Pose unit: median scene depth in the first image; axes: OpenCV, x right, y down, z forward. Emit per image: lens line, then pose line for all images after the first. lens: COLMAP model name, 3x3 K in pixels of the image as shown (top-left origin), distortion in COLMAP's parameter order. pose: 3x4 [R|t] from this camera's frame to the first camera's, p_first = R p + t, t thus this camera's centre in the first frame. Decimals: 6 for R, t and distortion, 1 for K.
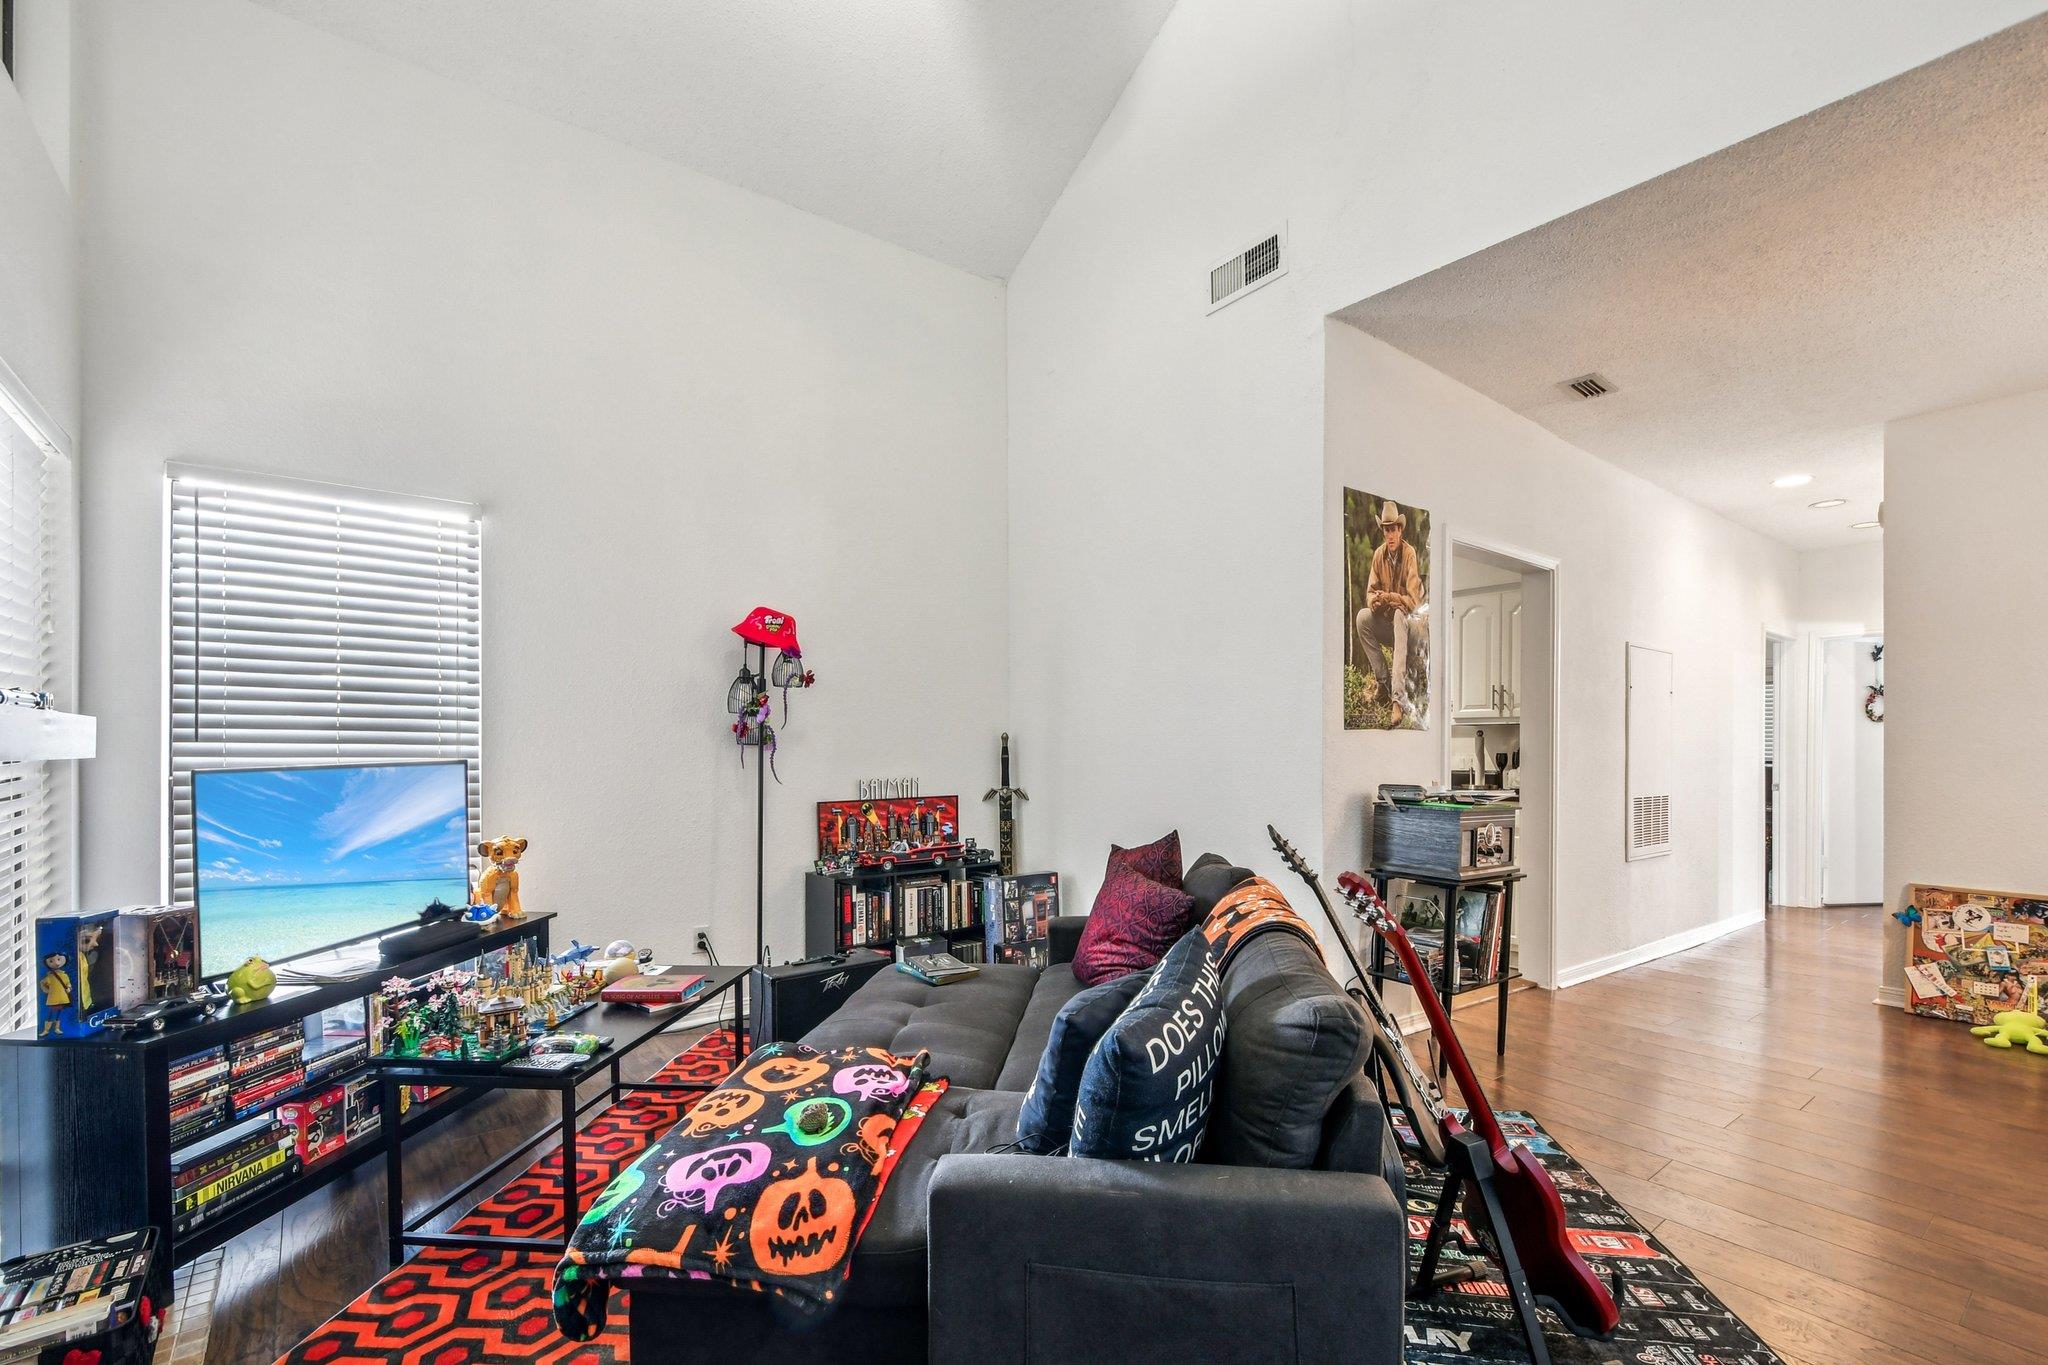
lens RADIAL K [[903.6, 0, 1008.8], [0, 903.6, 747.4], [0, 0, 1]] dist [-0.000258, -0.000531]
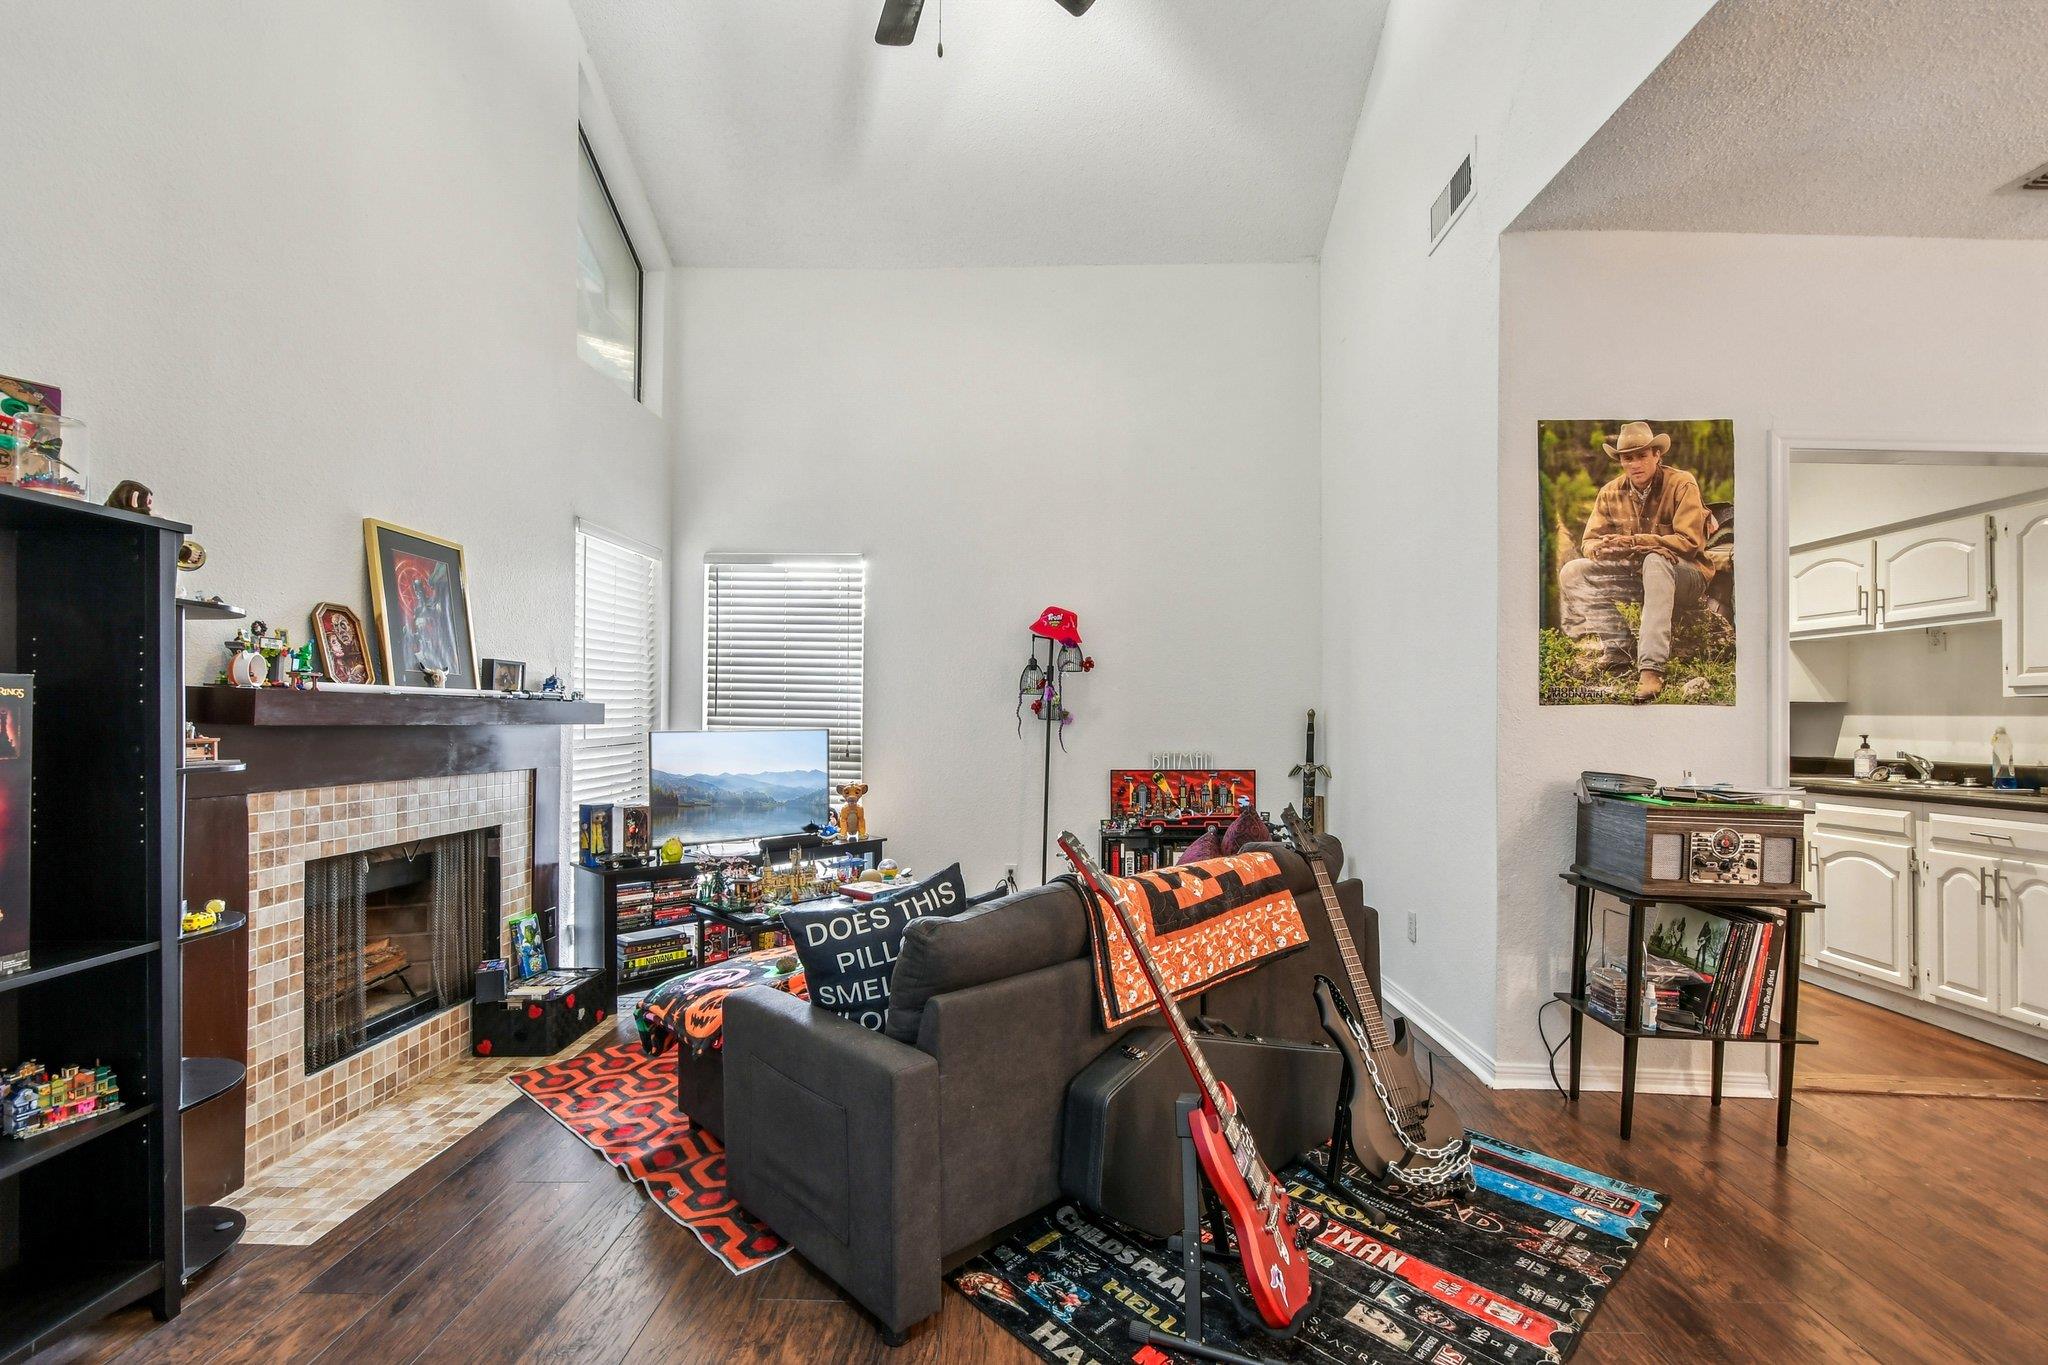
lens RADIAL K [[904.9, 0, 1019.0], [0, 904.9, 713.7], [0, 0, 1]] dist [-0.001315, -0.000993]
pose [[0.775699, 0.000527, -0.631102, 0.516661], [-0.007315, 0.999940, -0.008155, -0.001278], [0.631060, 0.010943, 0.775657, 0.030833]]
